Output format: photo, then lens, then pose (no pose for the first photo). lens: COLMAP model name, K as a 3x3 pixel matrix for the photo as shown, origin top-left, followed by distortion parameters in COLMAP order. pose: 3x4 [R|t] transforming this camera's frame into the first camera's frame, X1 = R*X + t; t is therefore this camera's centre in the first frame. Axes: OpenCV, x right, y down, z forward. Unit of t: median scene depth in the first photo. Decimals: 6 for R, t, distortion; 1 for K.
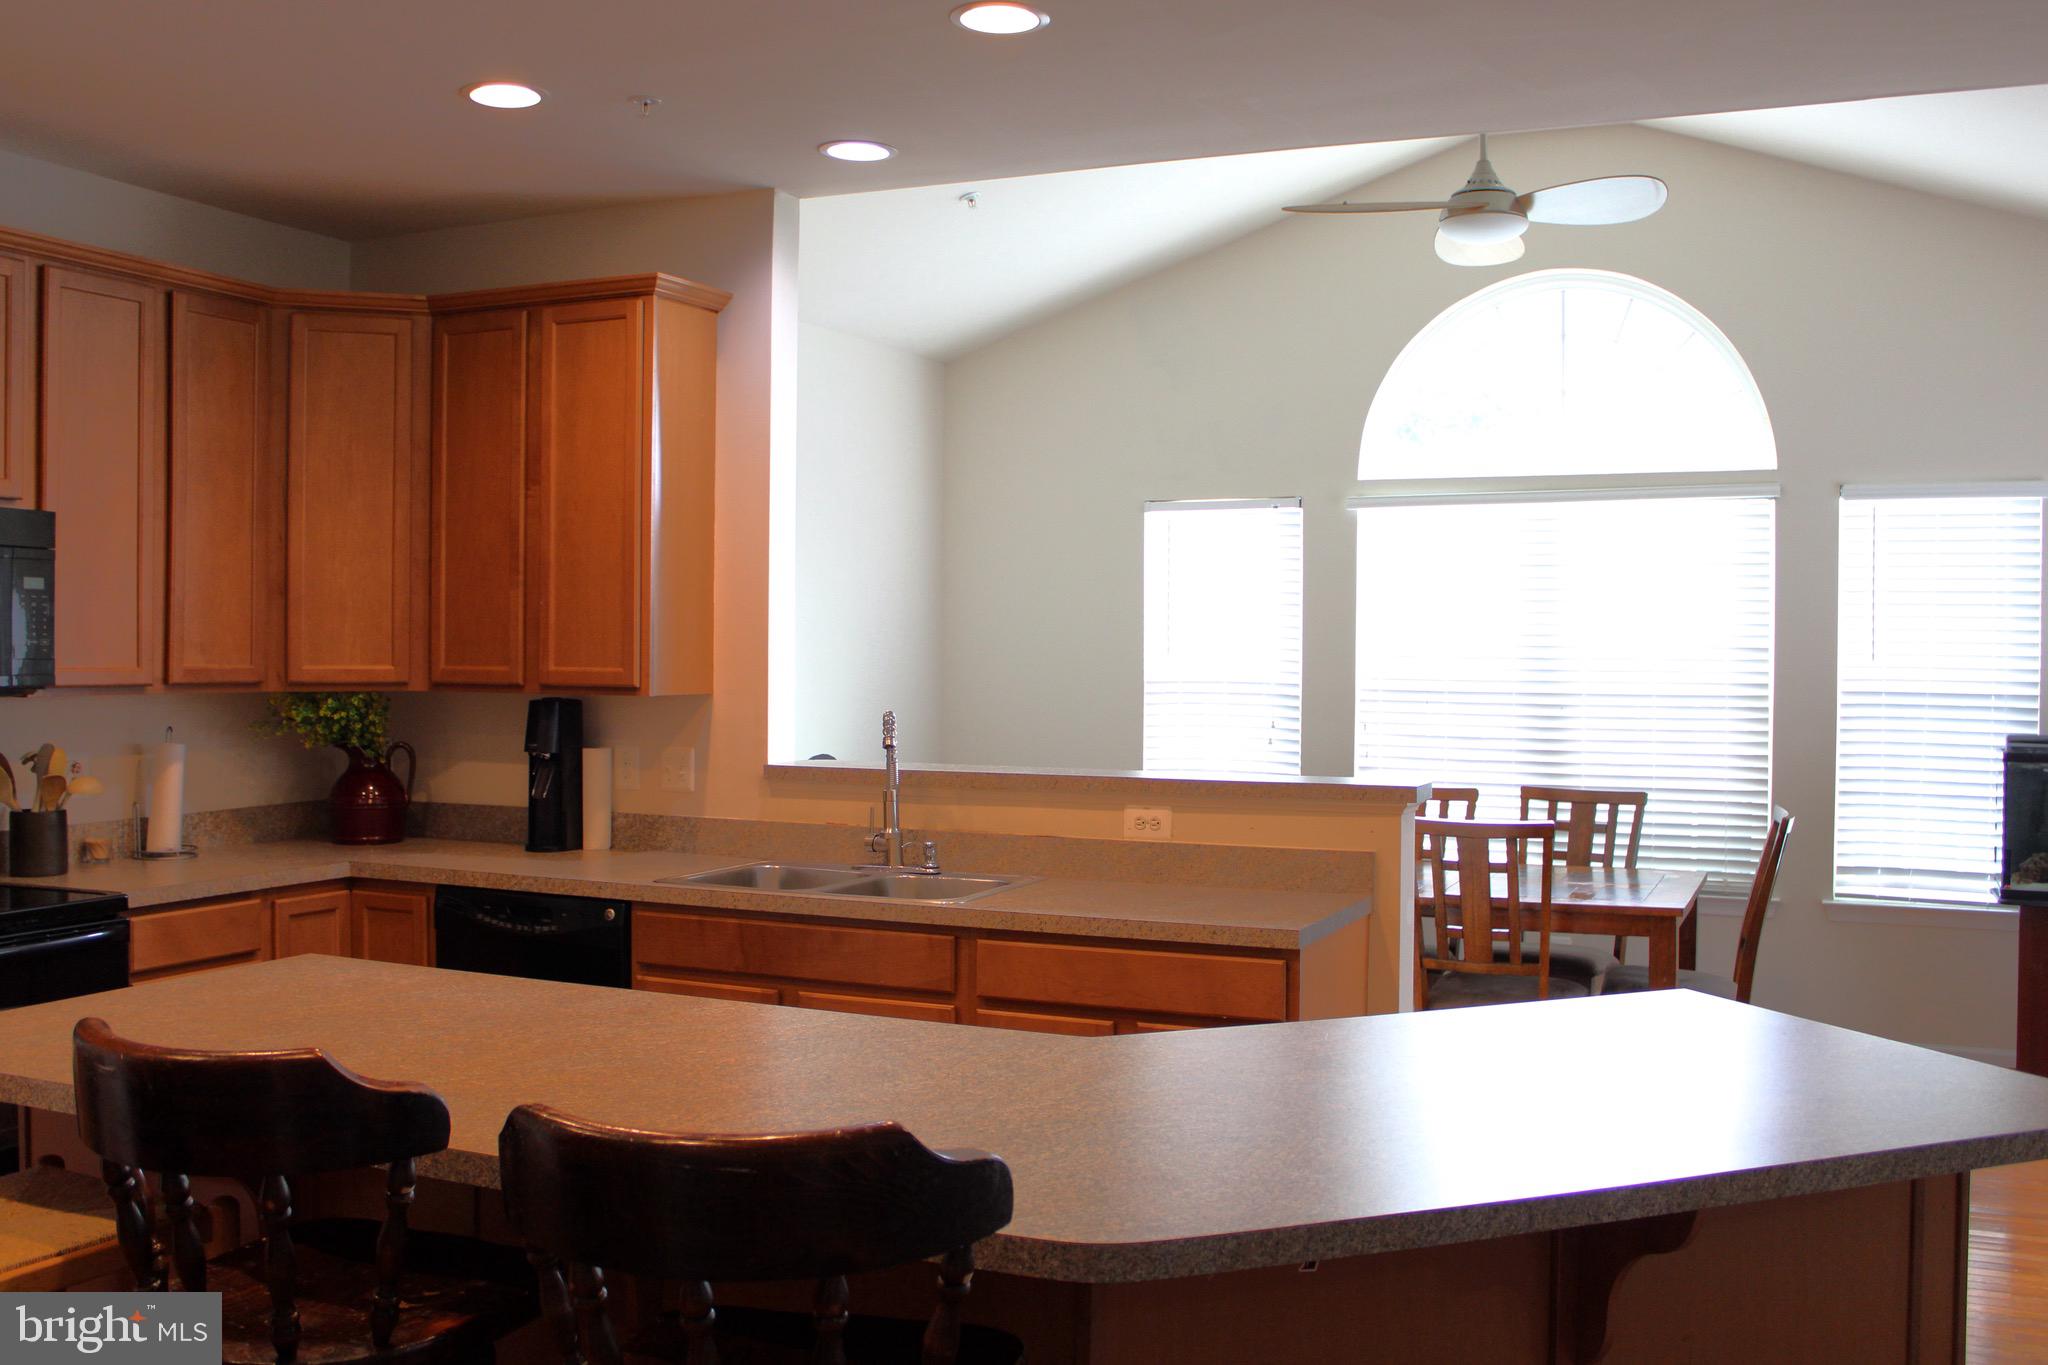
lens RADIAL K [[1921.1, 0, 1034.0], [0, 1921.1, 677.9], [0, 0, 1]] dist [-0.091294, 0.000000]
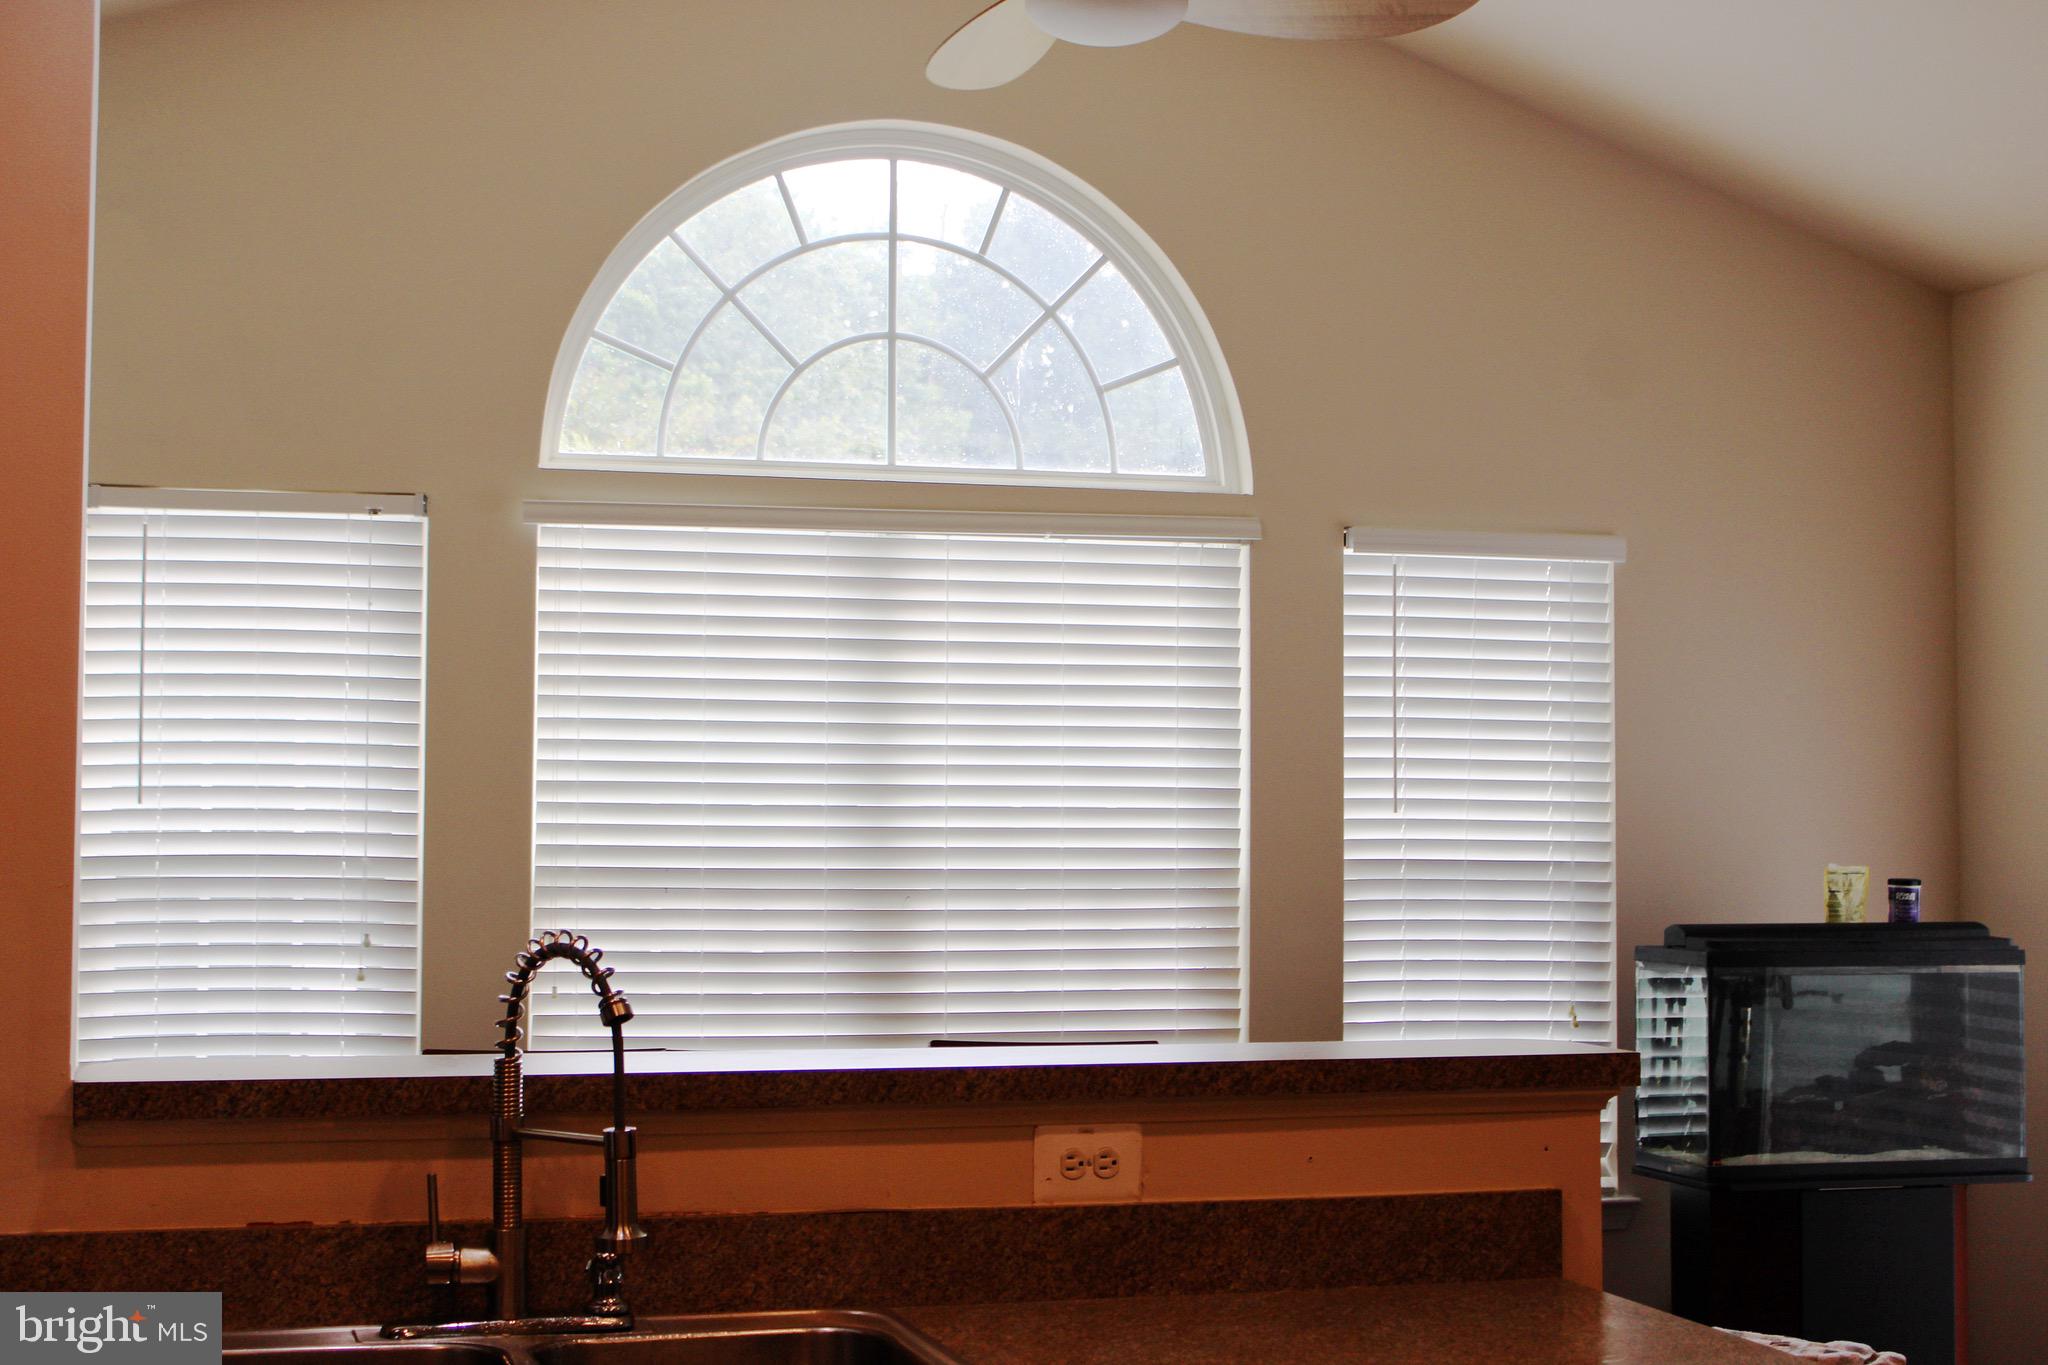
lens RADIAL K [[2988.8, 0, 1010.9], [0, 2988.8, 667.6], [0, 0, 1]] dist [-0.022939, 0.000000]
pose [[0.762677, 0.031023, 0.646035, -0.386713], [0.008891, 0.998252, -0.058433, 0.000035], [-0.646718, 0.050309, 0.761068, 0.441430]]
